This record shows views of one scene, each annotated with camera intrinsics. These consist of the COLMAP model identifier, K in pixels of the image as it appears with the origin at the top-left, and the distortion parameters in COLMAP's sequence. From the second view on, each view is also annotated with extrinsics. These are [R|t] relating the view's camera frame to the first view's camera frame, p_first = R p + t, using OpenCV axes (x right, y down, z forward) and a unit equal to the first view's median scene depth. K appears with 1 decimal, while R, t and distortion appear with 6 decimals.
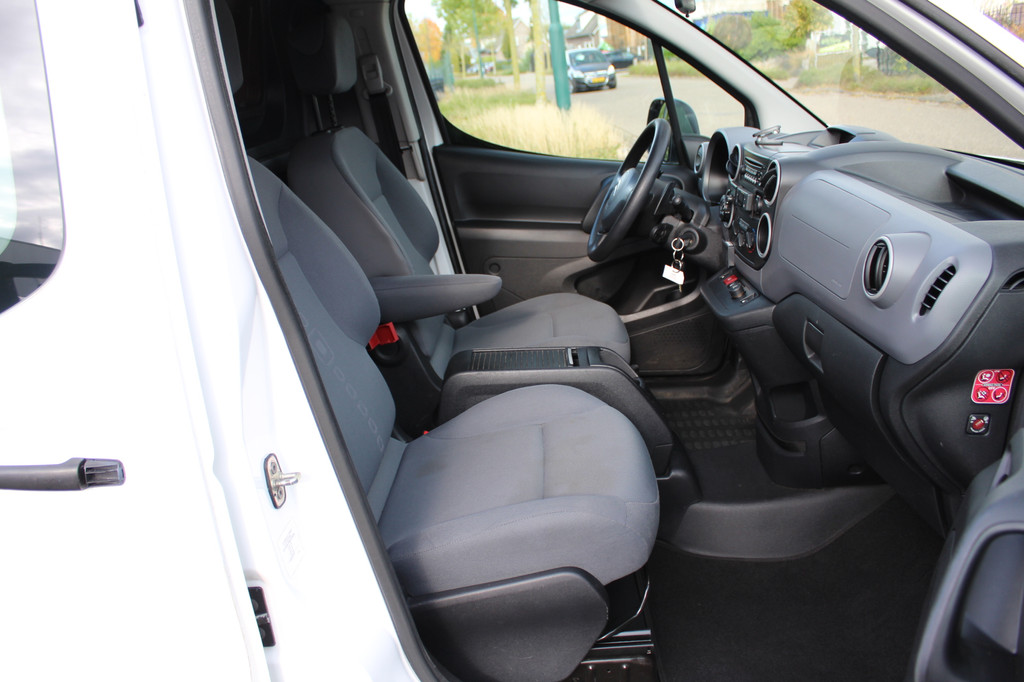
lens RADIAL K [[866.6, 0, 512.0], [0, 866.6, 341.0], [0, 0, 1]] dist [-0.114129, 0.005201]
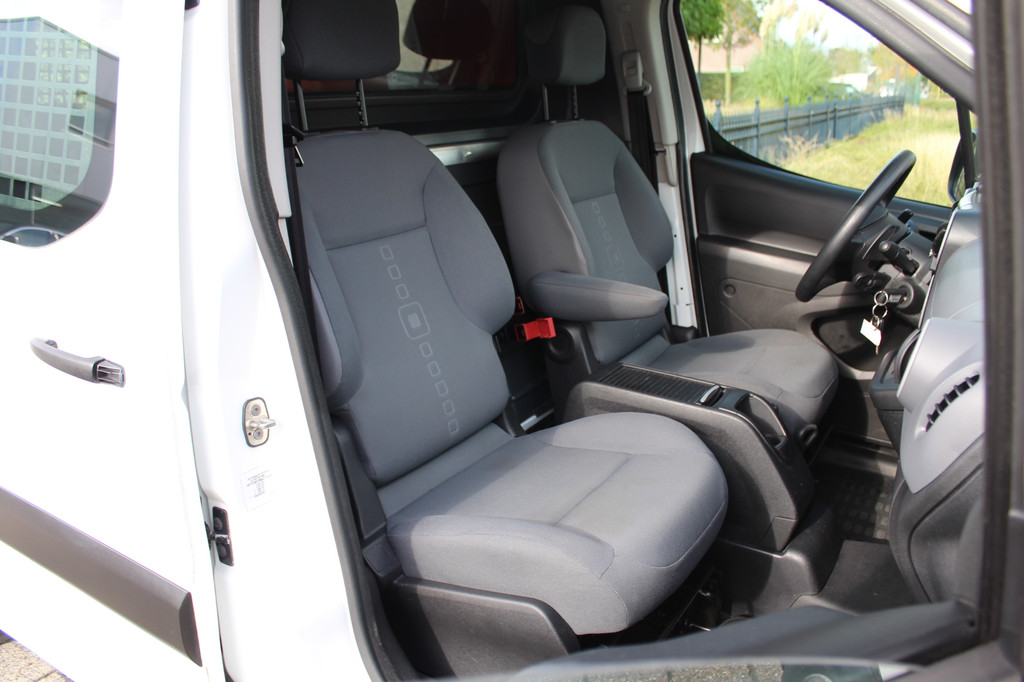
lens RADIAL K [[866.6, 0, 512.0], [0, 866.6, 341.0], [0, 0, 1]] dist [-0.114129, 0.005201]
pose [[0.860411, 0.214486, -0.462264, 0.267479], [-0.214324, 0.975291, 0.053603, -0.036853], [0.462339, 0.052953, 0.885121, 0.093850]]
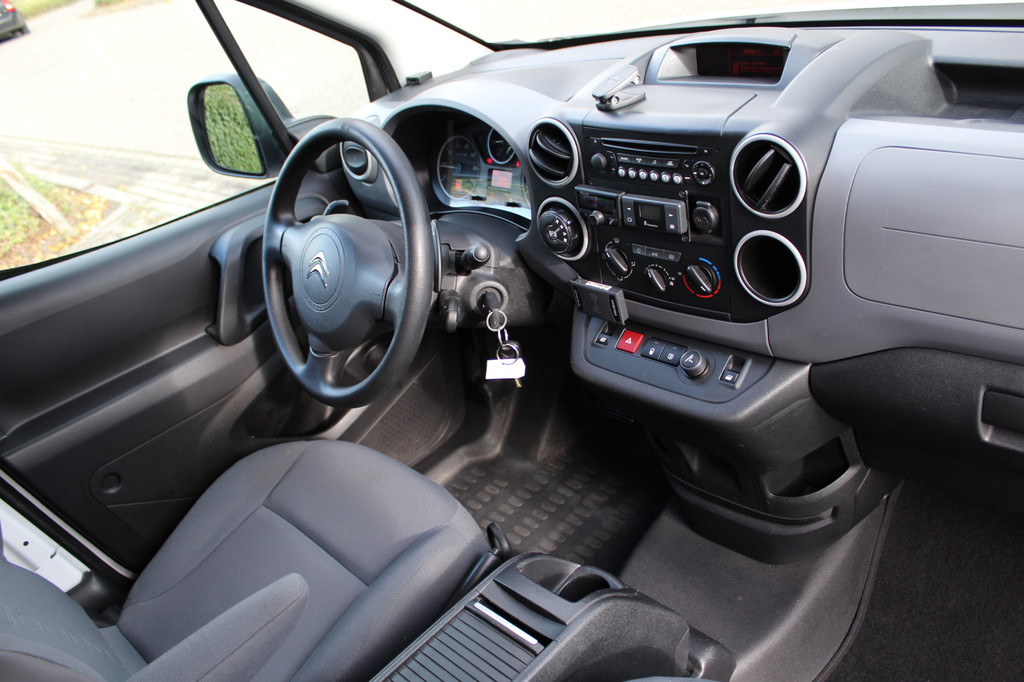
lens RADIAL K [[866.6, 0, 512.0], [0, 866.6, 341.0], [0, 0, 1]] dist [-0.114129, 0.005201]
pose [[0.688755, -0.476839, 0.546114, -0.114360], [0.417572, 0.876691, 0.238844, -0.225558], [-0.592664, 0.063537, 0.802940, 0.525049]]
